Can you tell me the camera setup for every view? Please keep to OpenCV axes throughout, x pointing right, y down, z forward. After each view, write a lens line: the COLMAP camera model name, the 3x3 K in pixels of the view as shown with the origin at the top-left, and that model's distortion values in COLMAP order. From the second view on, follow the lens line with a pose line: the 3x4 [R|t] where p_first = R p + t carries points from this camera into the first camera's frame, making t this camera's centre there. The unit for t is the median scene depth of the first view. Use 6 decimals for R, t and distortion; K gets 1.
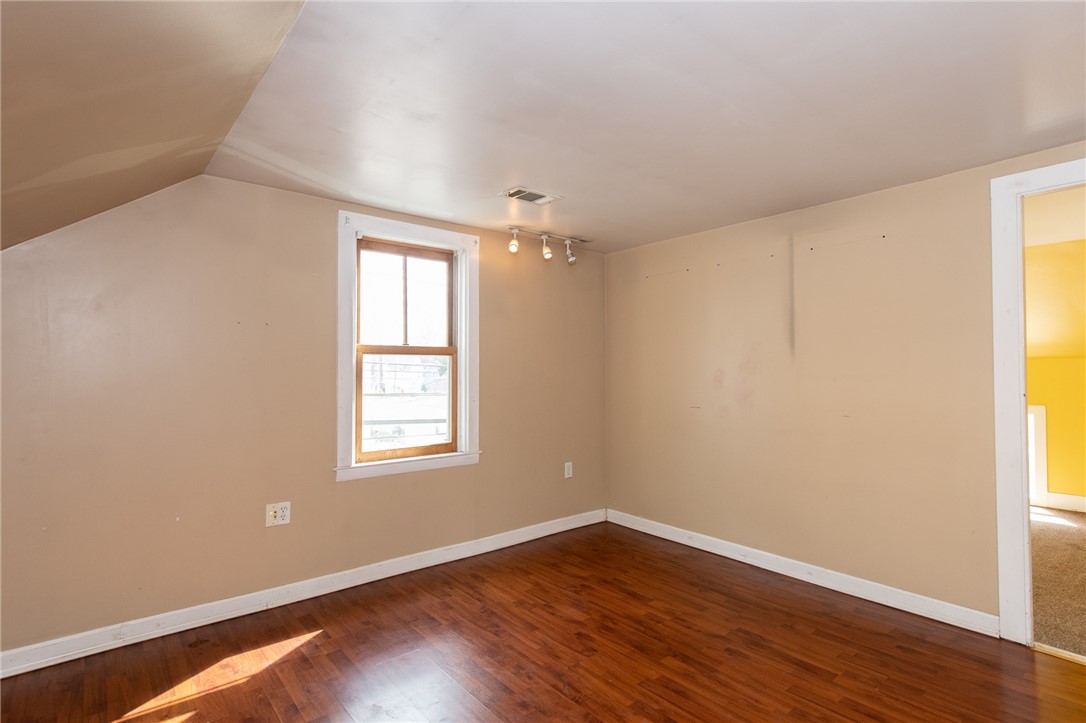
lens RADIAL K [[547.7, 0, 546.4], [0, 547.7, 356.1], [0, 0, 1]] dist [0.014725, -0.001379]
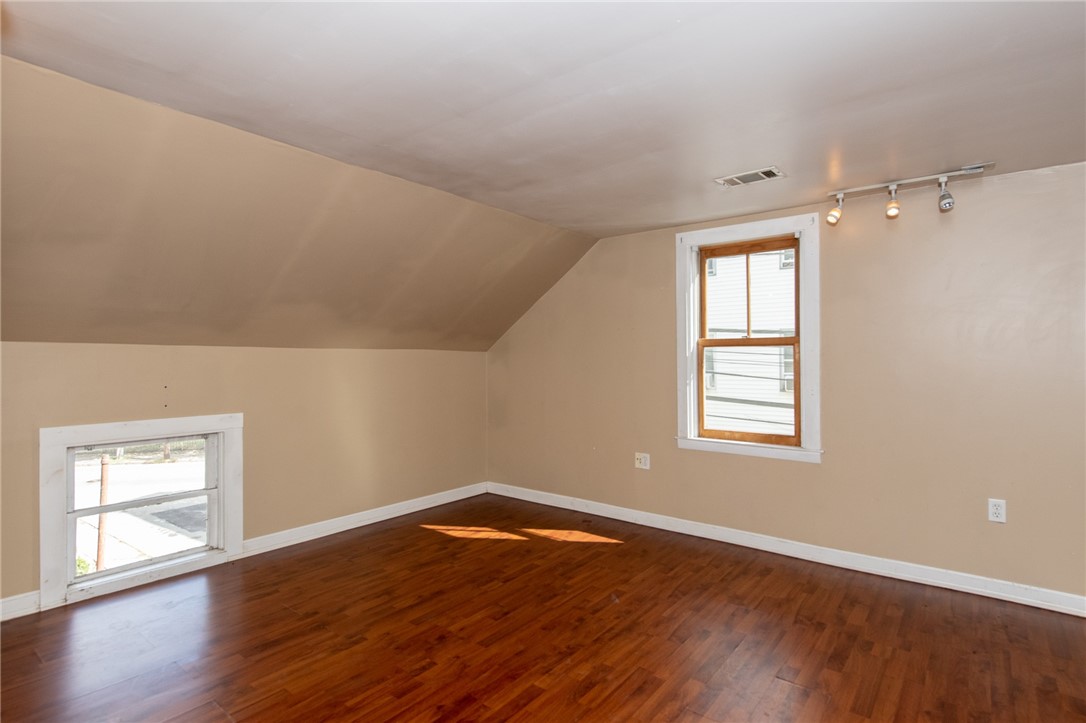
lens RADIAL K [[547.7, 0, 546.4], [0, 547.7, 356.1], [0, 0, 1]] dist [0.014725, -0.001379]
pose [[0.204135, -0.001829, -0.978941, 0.734467], [0.025566, 0.999667, 0.003464, 0.003368], [0.978609, -0.025734, 0.204114, 0.407547]]
